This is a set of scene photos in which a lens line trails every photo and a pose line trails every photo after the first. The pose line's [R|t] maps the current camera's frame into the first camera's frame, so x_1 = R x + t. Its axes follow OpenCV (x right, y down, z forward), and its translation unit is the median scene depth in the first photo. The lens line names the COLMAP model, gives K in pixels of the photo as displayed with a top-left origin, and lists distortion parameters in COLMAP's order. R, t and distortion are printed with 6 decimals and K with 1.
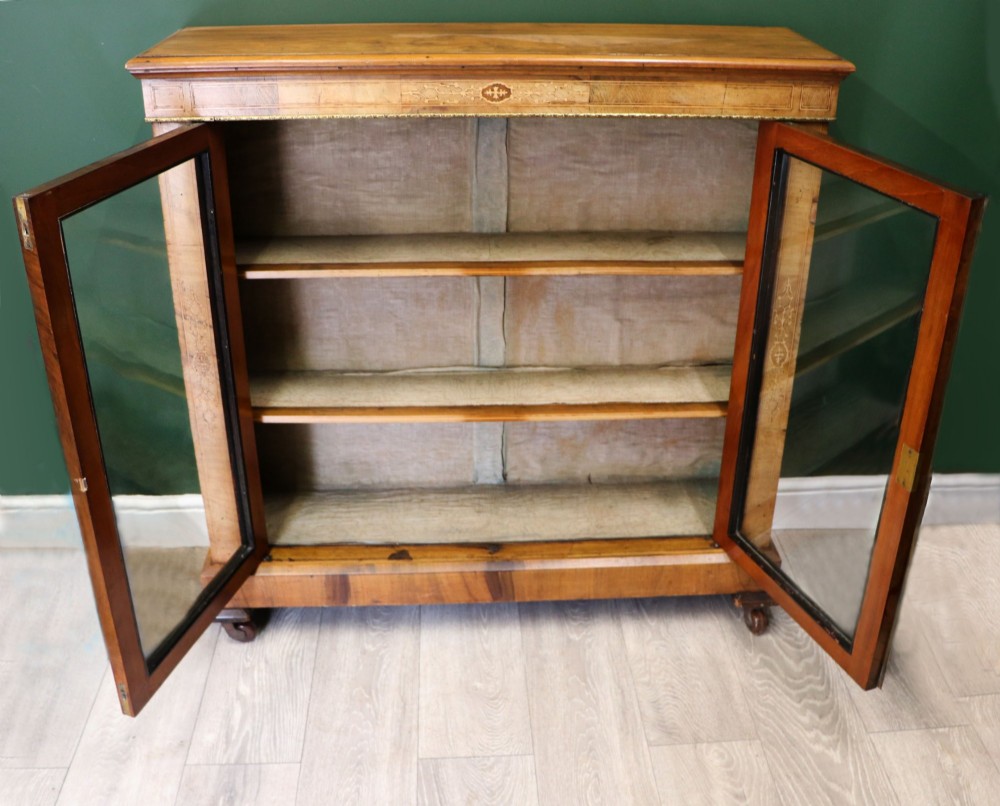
lens RADIAL K [[1049.8, 0, 527.5], [0, 1049.8, 405.5], [0, 0, 1]] dist [-0.134223, 0.000000]
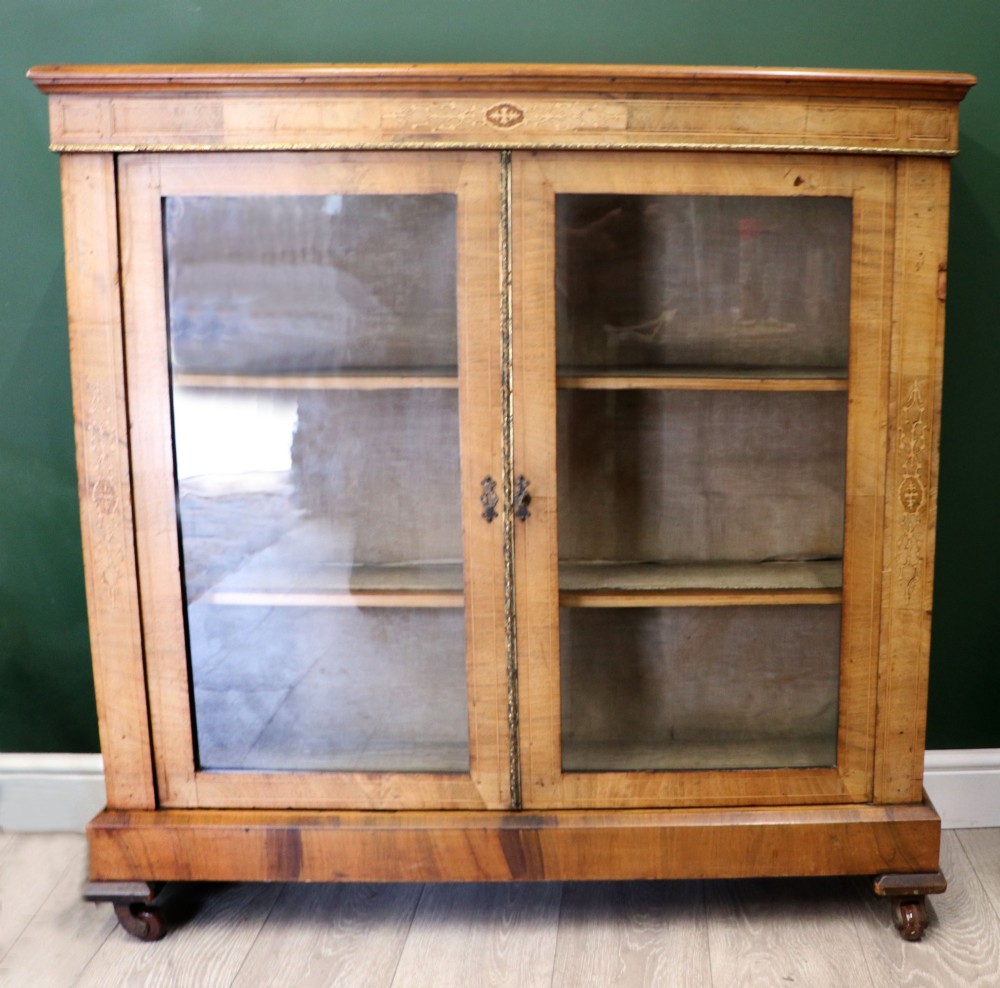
lens RADIAL K [[1345.2, 0, 698.1], [0, 1345.2, 523.5], [0, 0, 1]] dist [-0.119057, 0.000000]
pose [[0.999911, -0.001456, -0.013275, 0.104685], [-0.002266, 0.961115, -0.276138, 0.215892], [0.013161, 0.276143, 0.961026, 0.119319]]
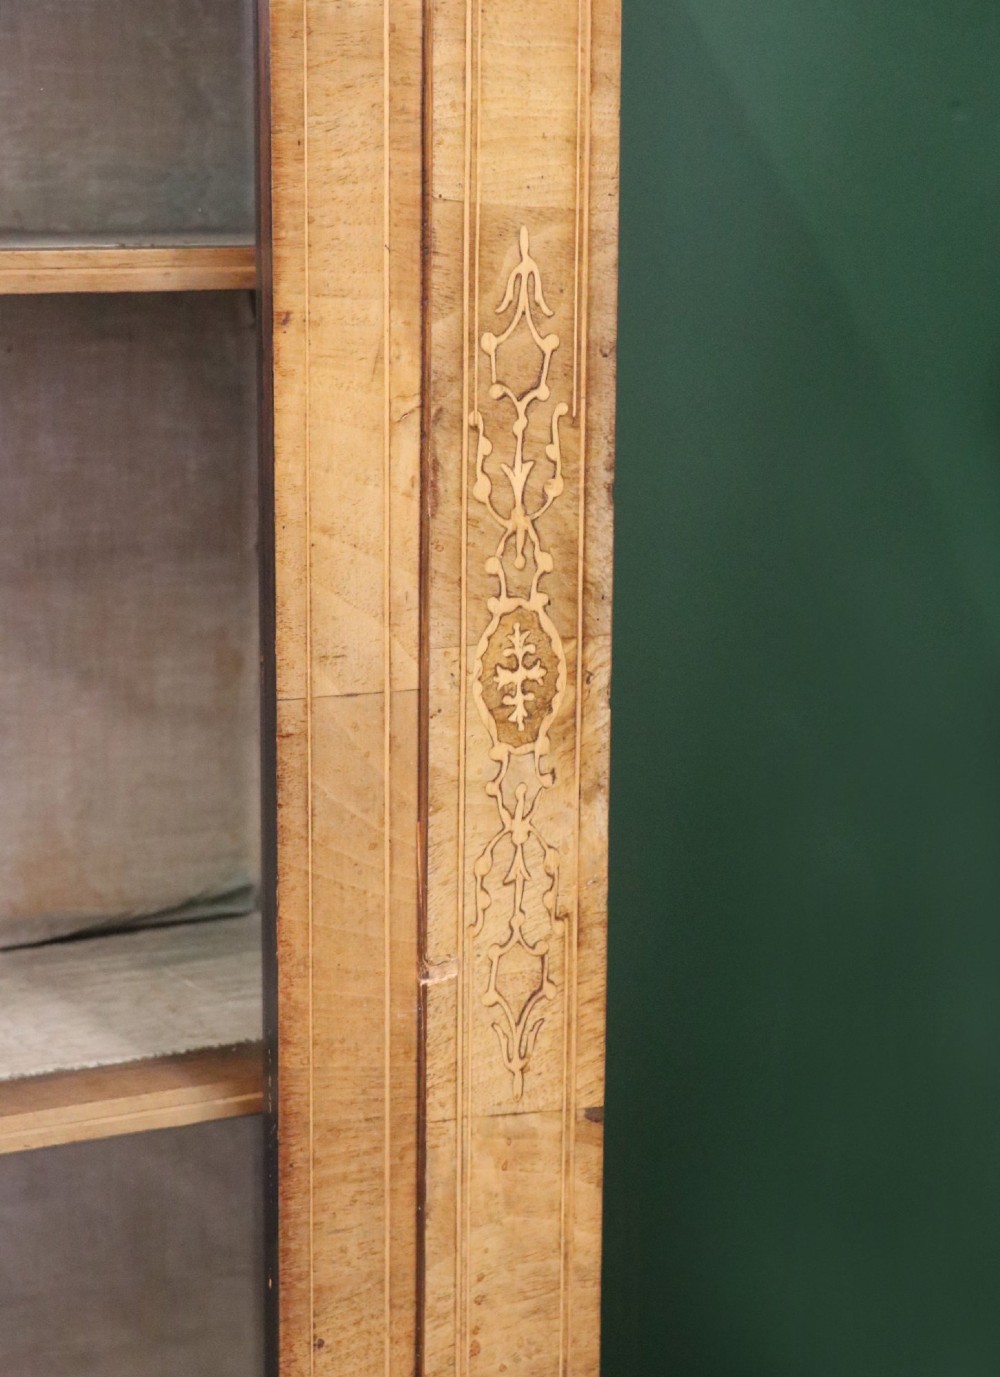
lens RADIAL K [[2860.4, 0, 528.7], [0, 2860.4, 665.6], [0, 0, 1]] dist [0.072049, 0.000000]
pose [[0.913408, -0.075005, 0.400076, 0.039053], [0.192070, 0.945994, -0.261161, 0.079464], [-0.358881, 0.315389, 0.878484, 0.535471]]
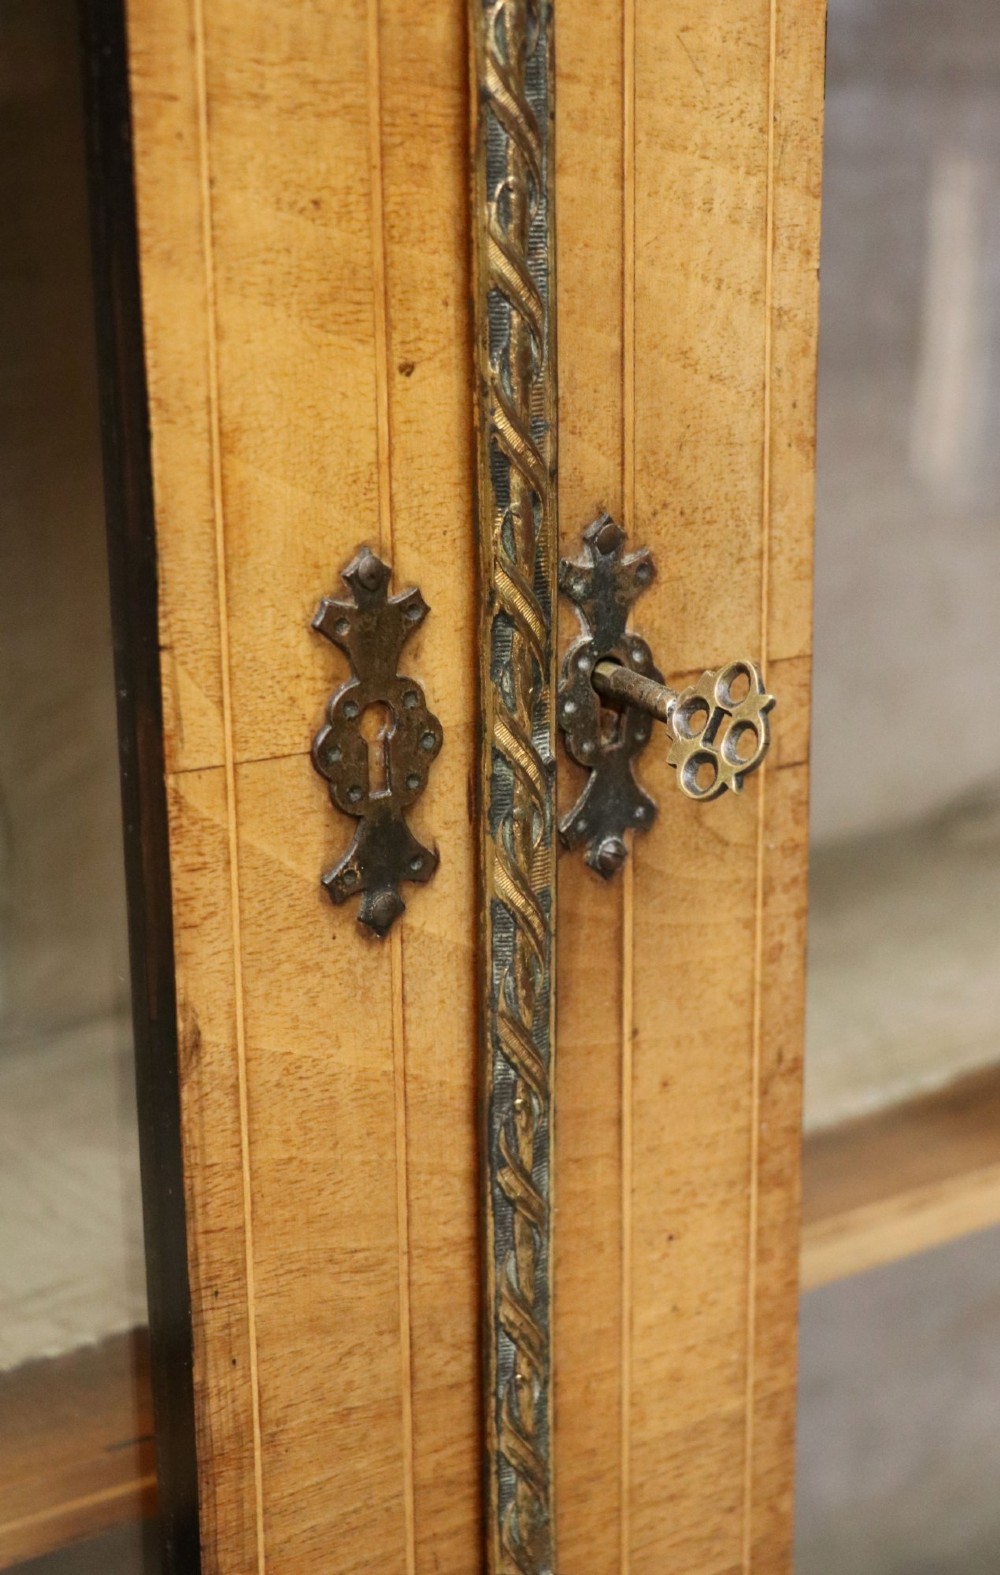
lens RADIAL K [[2709.7, 0, 506.3], [0, 2709.7, 775.3], [0, 0, 1]] dist [0.021482, 0.000000]
pose [[0.852910, -0.164445, 0.495483, -0.139712], [0.263953, 0.954683, -0.137513, -0.006329], [-0.450416, 0.248070, 0.857664, 0.767062]]
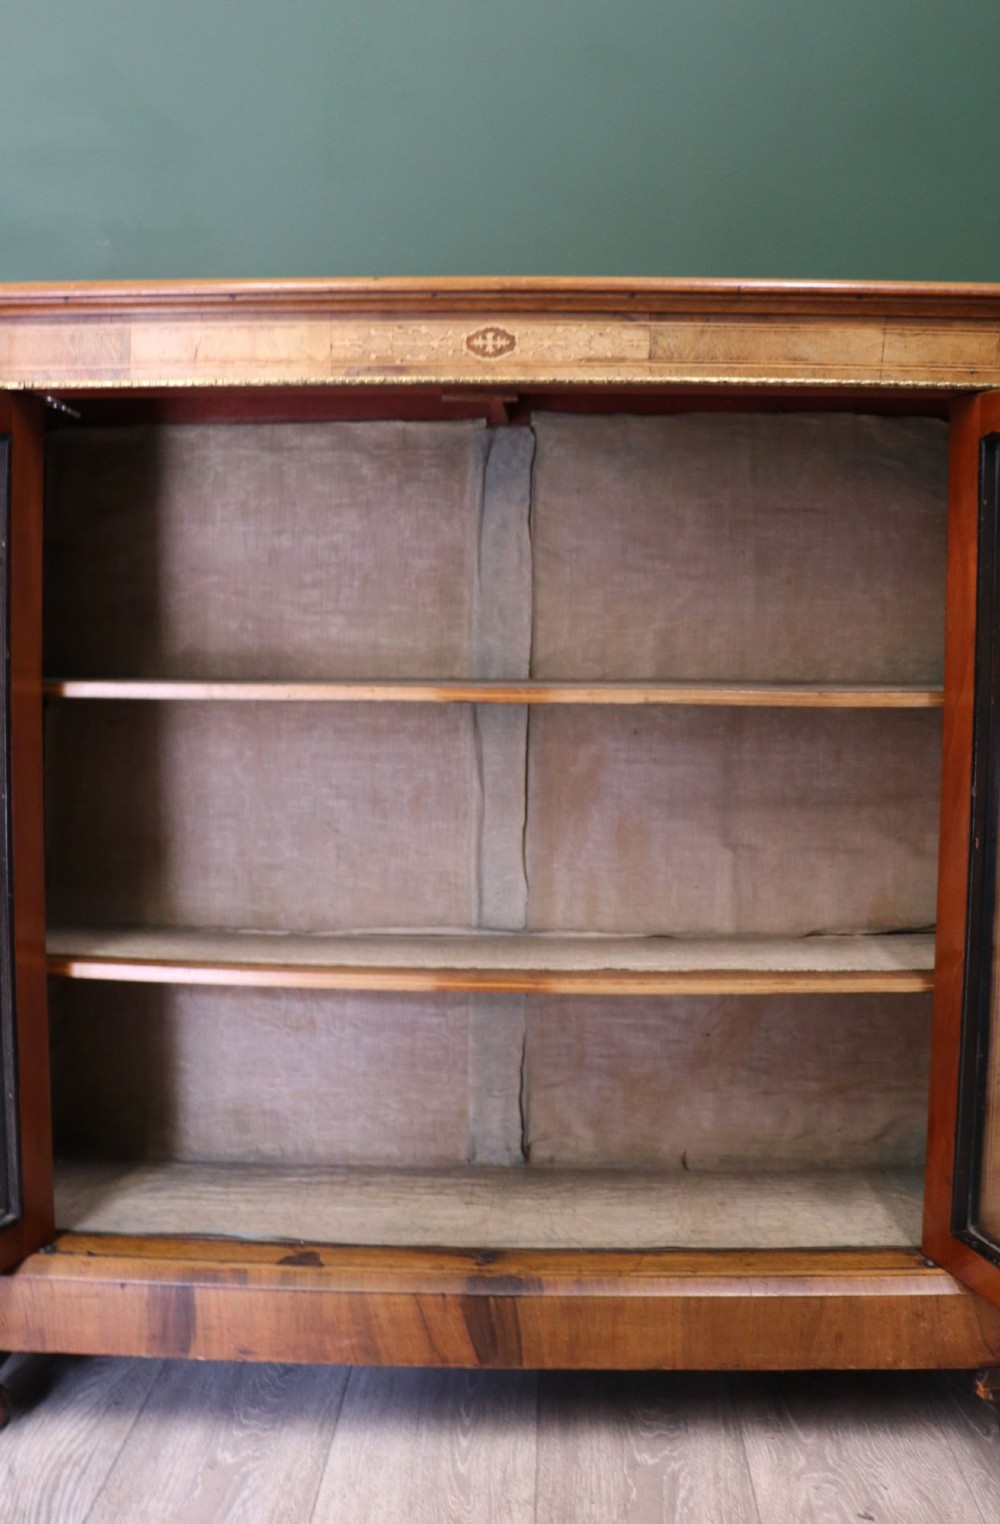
lens RADIAL K [[1421.7, 0, 541.7], [0, 1421.7, 691.2], [0, 0, 1]] dist [-0.135022, 0.000000]
pose [[0.996553, -0.001343, -0.082950, 0.054399], [-0.033119, 0.910297, -0.412629, 0.174919], [0.076063, 0.413954, 0.907115, 0.297582]]
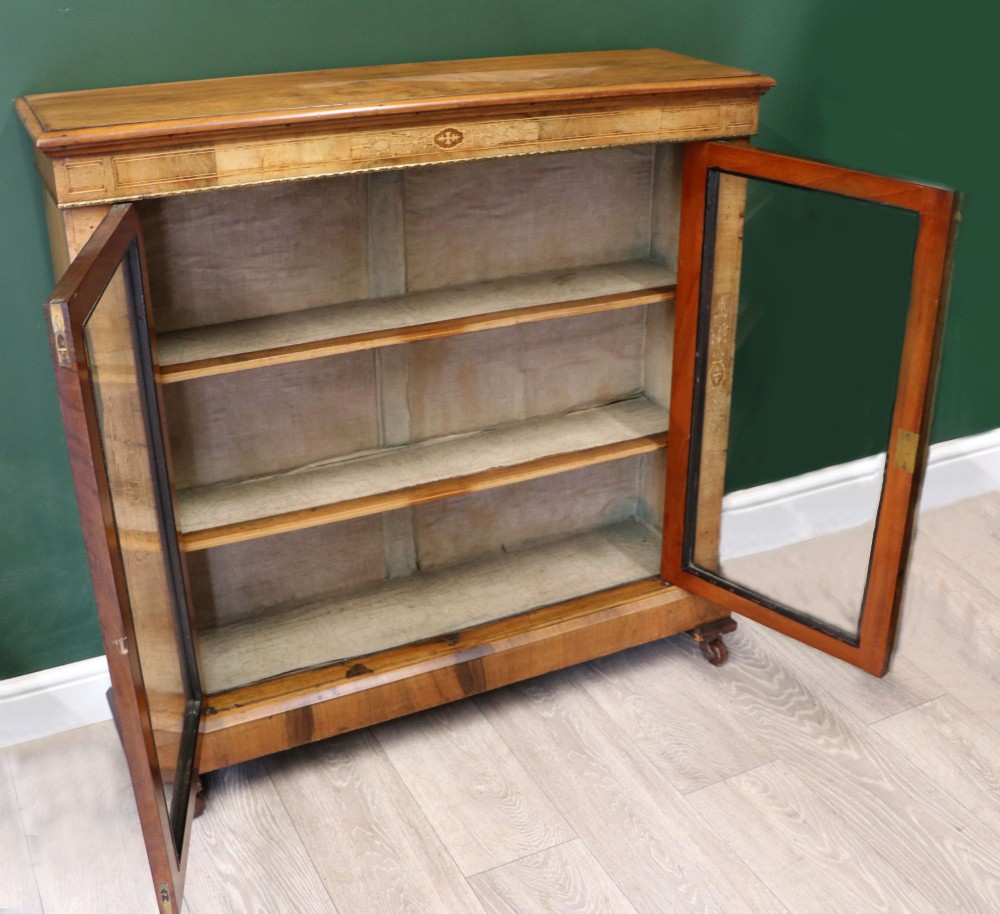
lens RADIAL K [[1213.5, 0, 544.3], [0, 1213.5, 462.1], [0, 0, 1]] dist [-0.127949, 0.000000]
pose [[0.917395, -0.182592, 0.353619, -0.321598], [0.191958, 0.981364, 0.008733, -0.008174], [-0.348623, 0.059868, 0.935349, -0.015951]]
